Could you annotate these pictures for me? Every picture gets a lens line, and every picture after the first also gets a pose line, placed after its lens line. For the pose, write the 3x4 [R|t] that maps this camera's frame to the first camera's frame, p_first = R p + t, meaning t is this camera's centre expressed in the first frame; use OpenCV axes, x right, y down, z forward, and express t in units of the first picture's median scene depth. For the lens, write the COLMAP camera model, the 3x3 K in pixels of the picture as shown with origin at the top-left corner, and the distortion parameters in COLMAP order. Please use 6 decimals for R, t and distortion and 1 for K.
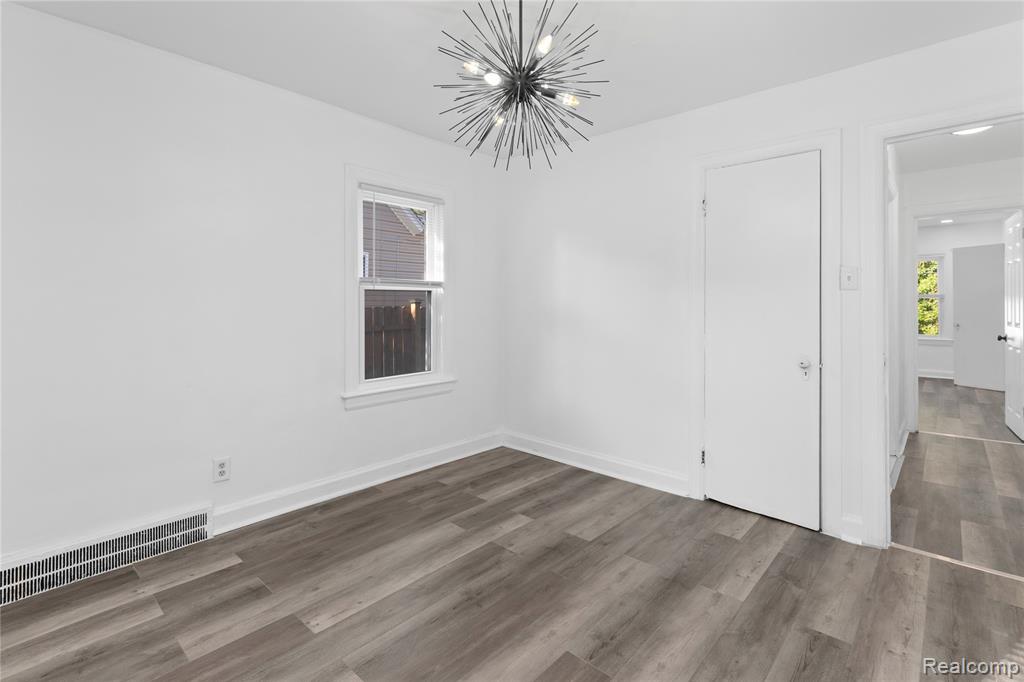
lens RADIAL K [[463.9, 0, 527.4], [0, 463.9, 339.6], [0, 0, 1]] dist [0.001853, 0.000862]
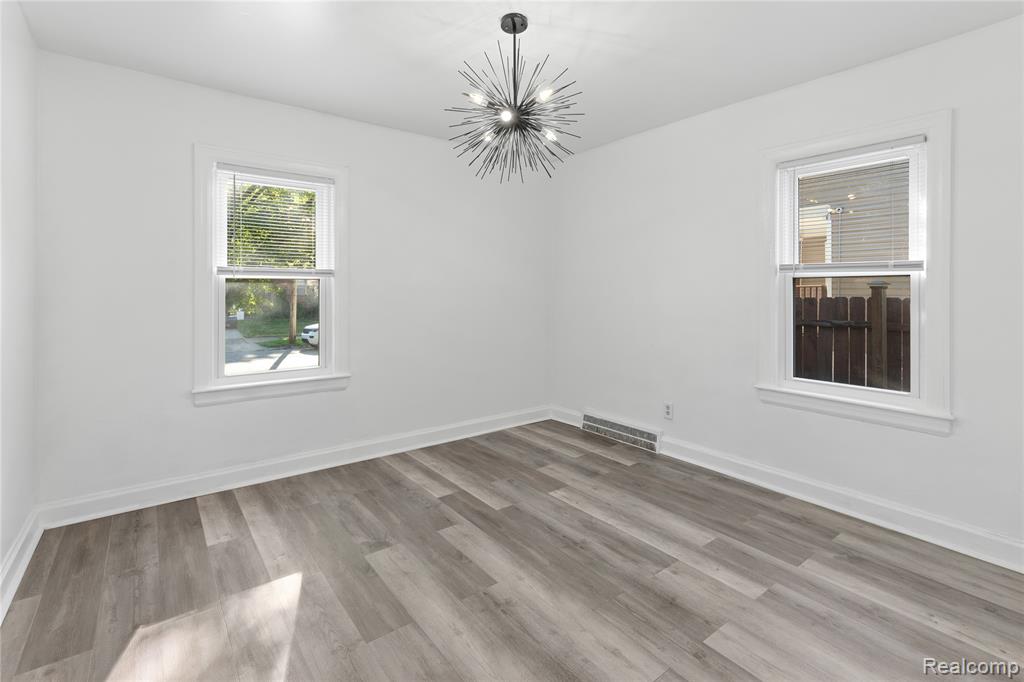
lens RADIAL K [[463.9, 0, 527.4], [0, 463.9, 339.6], [0, 0, 1]] dist [0.001853, 0.000862]
pose [[-0.148338, 0.105621, -0.983280, 0.759895], [-0.083730, 0.989369, 0.118906, -0.062303], [0.985386, 0.099969, -0.137918, 0.756551]]
